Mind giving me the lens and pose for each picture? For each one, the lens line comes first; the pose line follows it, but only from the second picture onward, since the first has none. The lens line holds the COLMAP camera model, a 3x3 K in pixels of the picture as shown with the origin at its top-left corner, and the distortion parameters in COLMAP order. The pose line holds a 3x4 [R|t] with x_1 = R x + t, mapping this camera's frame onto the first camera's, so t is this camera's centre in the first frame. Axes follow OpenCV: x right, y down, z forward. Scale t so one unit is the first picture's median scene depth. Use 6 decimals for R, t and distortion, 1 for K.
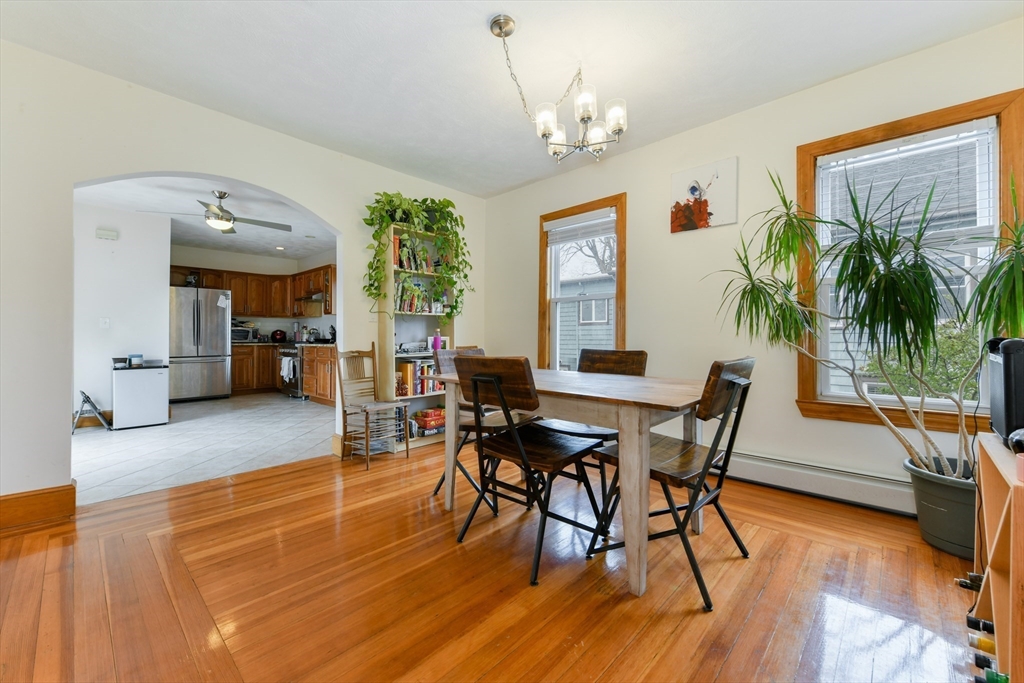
lens RADIAL K [[402.9, 0, 509.3], [0, 402.9, 337.2], [0, 0, 1]] dist [0.004404, -0.000160]
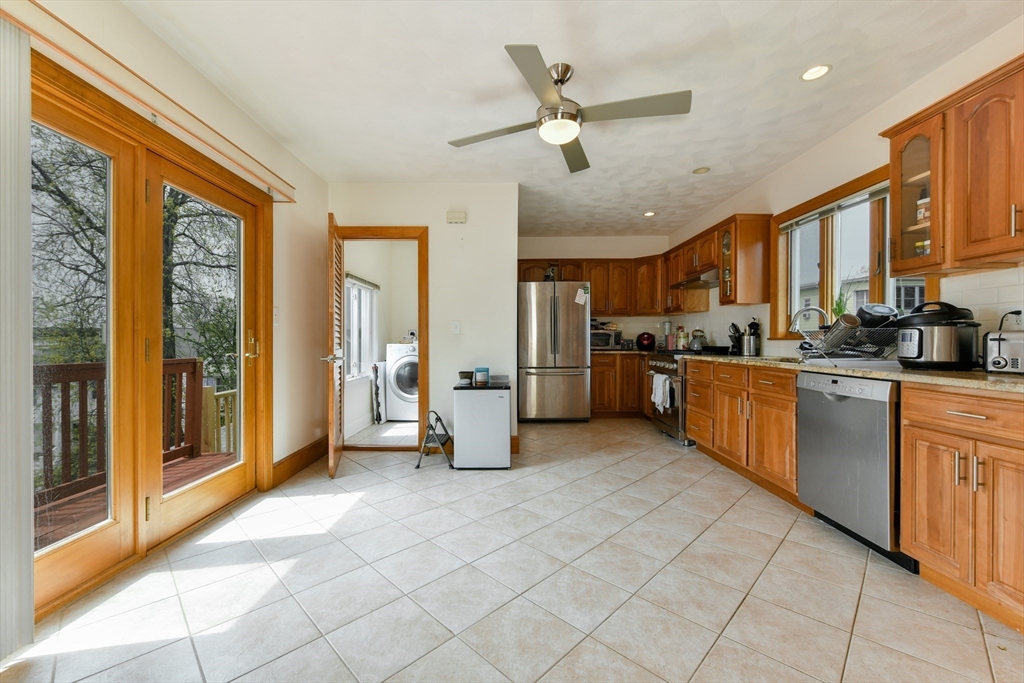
lens RADIAL K [[402.9, 0, 511.2], [0, 402.9, 340.8], [0, 0, 1]] dist [0.004404, -0.000160]
pose [[0.682297, 0.000070, -0.731076, -0.237363], [0.003597, 0.999988, 0.003453, -0.007795], [0.731067, -0.004986, 0.682288, 0.375810]]
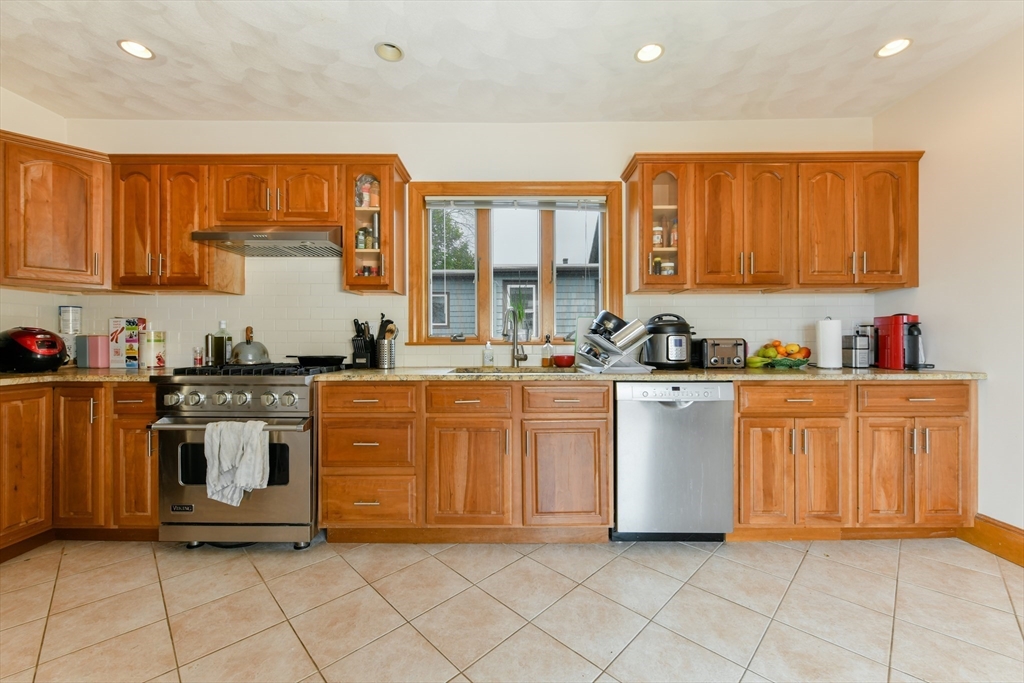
lens RADIAL K [[402.9, 0, 511.8], [0, 402.9, 340.9], [0, 0, 1]] dist [0.004404, -0.000160]
pose [[0.741915, -0.003128, 0.670487, -0.597931], [0.001360, 0.999994, 0.003159, -0.011194], [-0.670492, -0.001432, 0.741915, 0.635657]]
